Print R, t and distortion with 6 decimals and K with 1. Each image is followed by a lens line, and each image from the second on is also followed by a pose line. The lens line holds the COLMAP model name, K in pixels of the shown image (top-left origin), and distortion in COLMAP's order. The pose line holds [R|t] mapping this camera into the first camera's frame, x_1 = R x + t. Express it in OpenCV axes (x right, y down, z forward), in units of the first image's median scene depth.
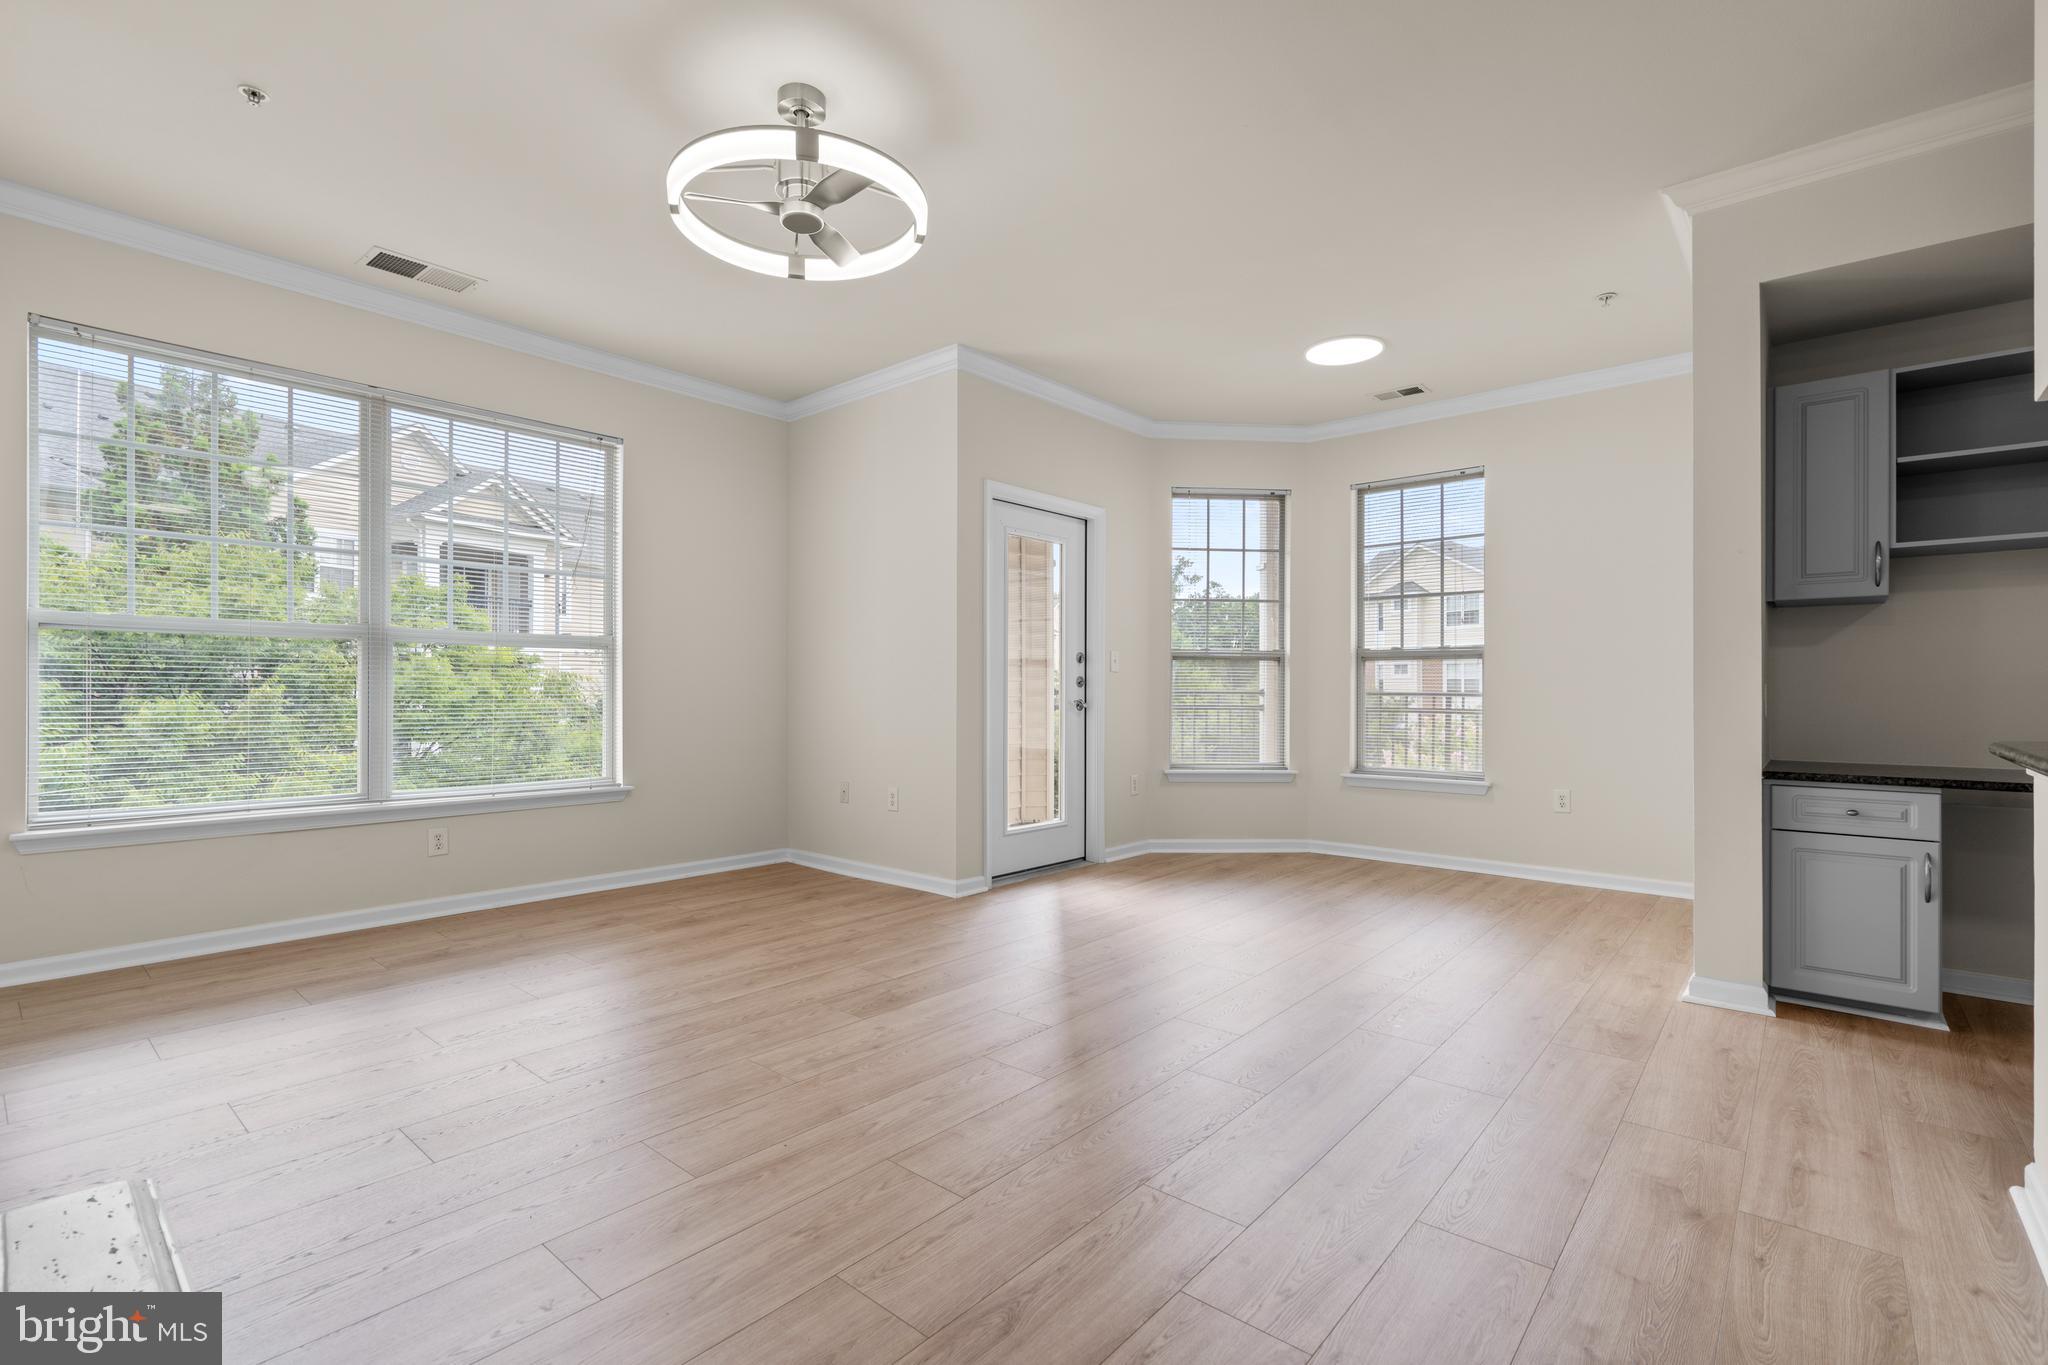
lens RADIAL K [[928.5, 0, 1022.9], [0, 928.5, 691.9], [0, 0, 1]] dist [-0.007203, 0.003204]
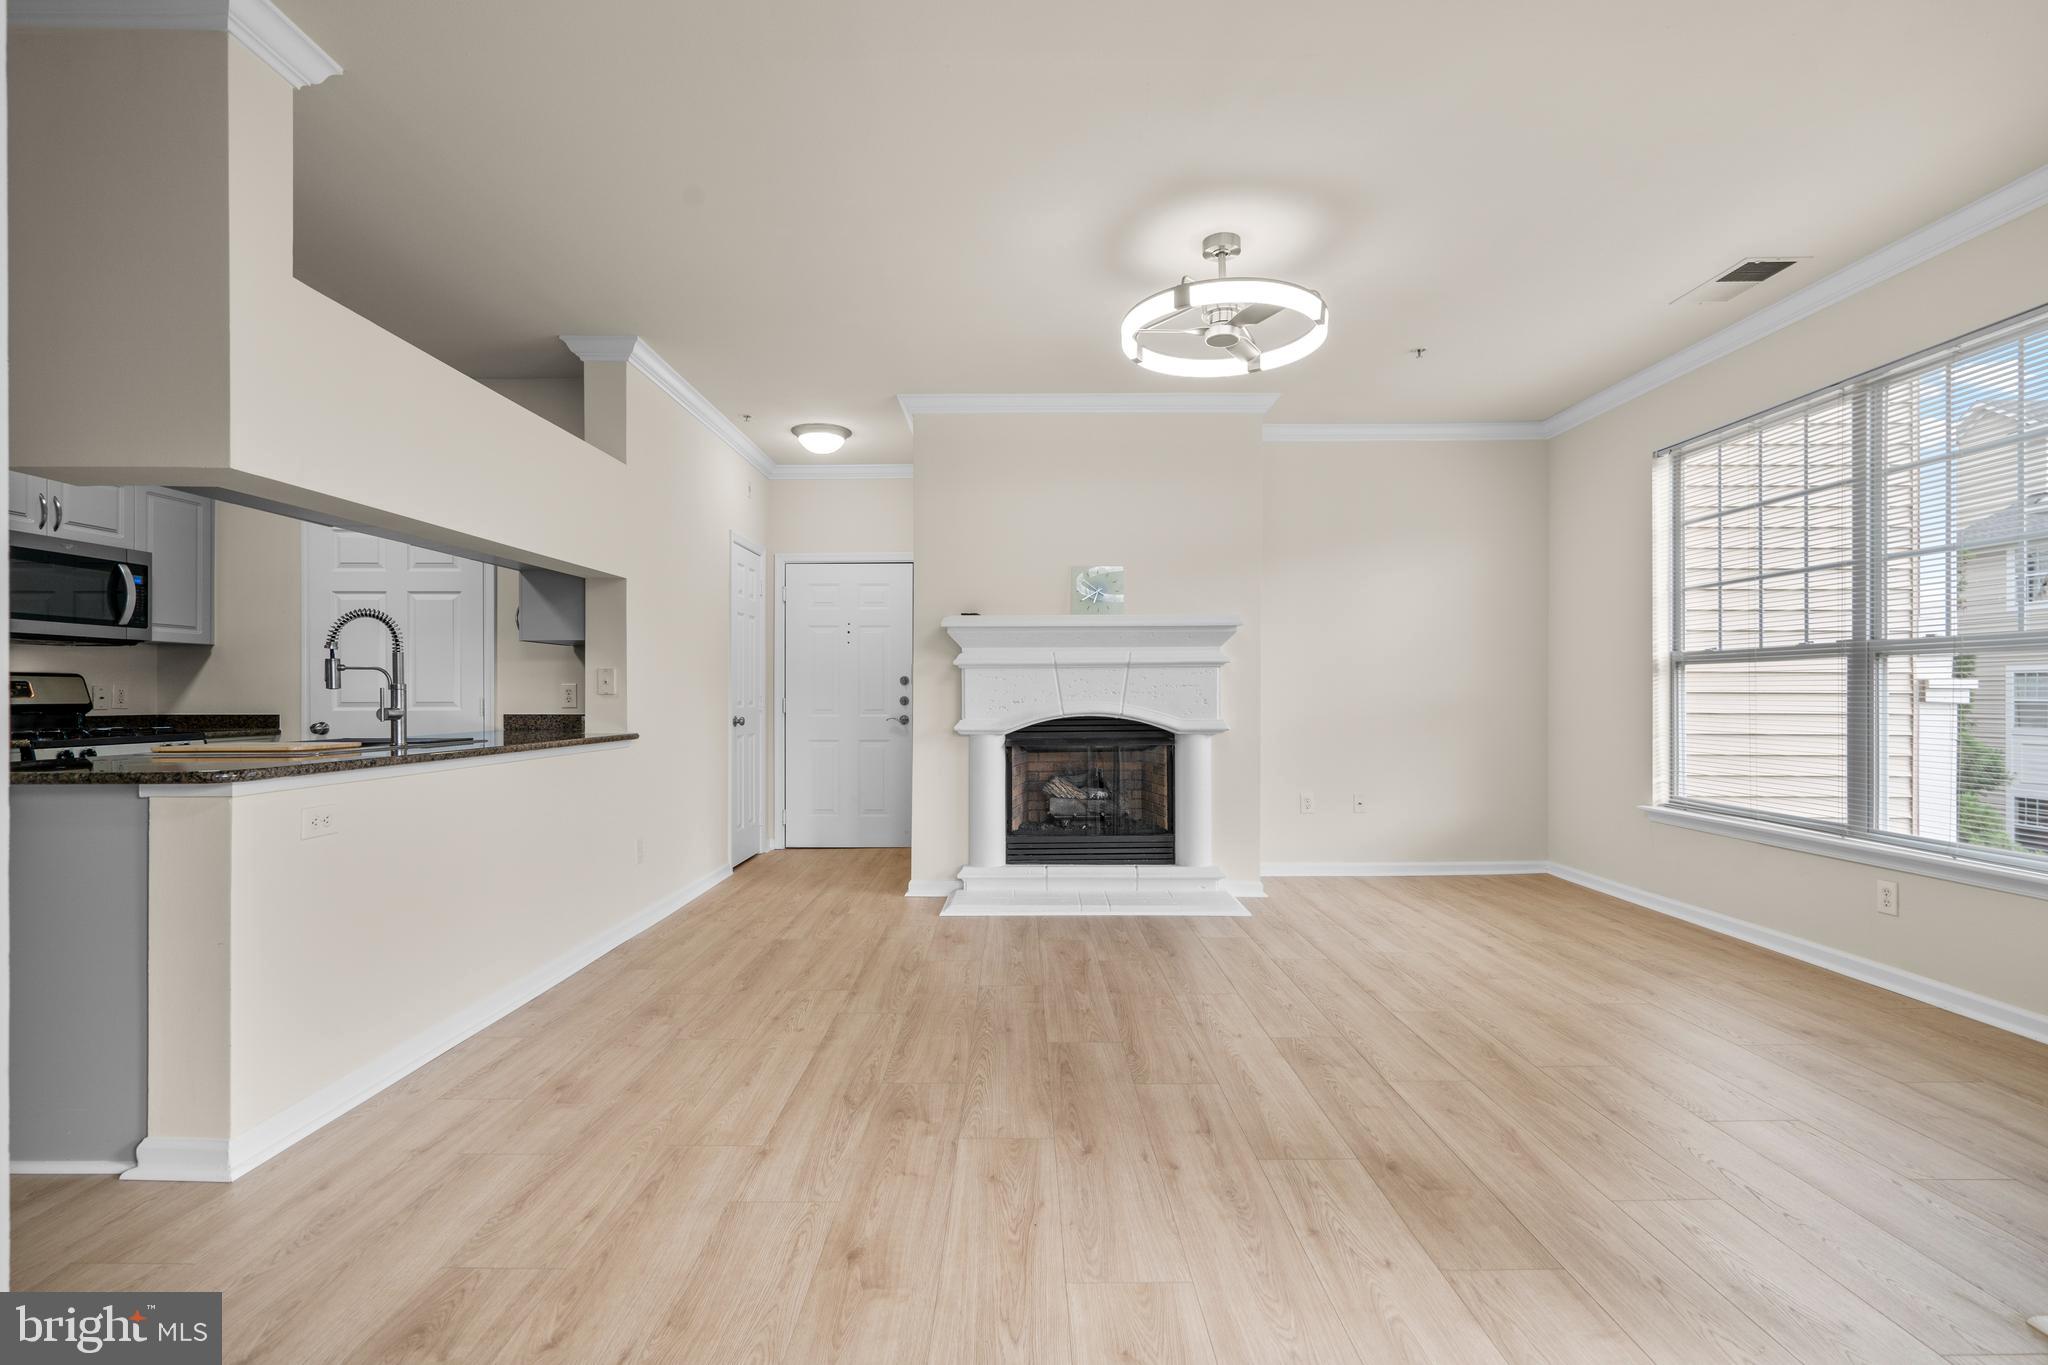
lens RADIAL K [[928.5, 0, 1021.7], [0, 928.5, 694.5], [0, 0, 1]] dist [-0.007203, 0.003204]
pose [[-0.758982, -0.001732, -0.651109, 0.666048], [-0.001597, 0.999998, -0.000799, -0.022989], [0.651110, 0.000433, -0.758983, 1.513323]]
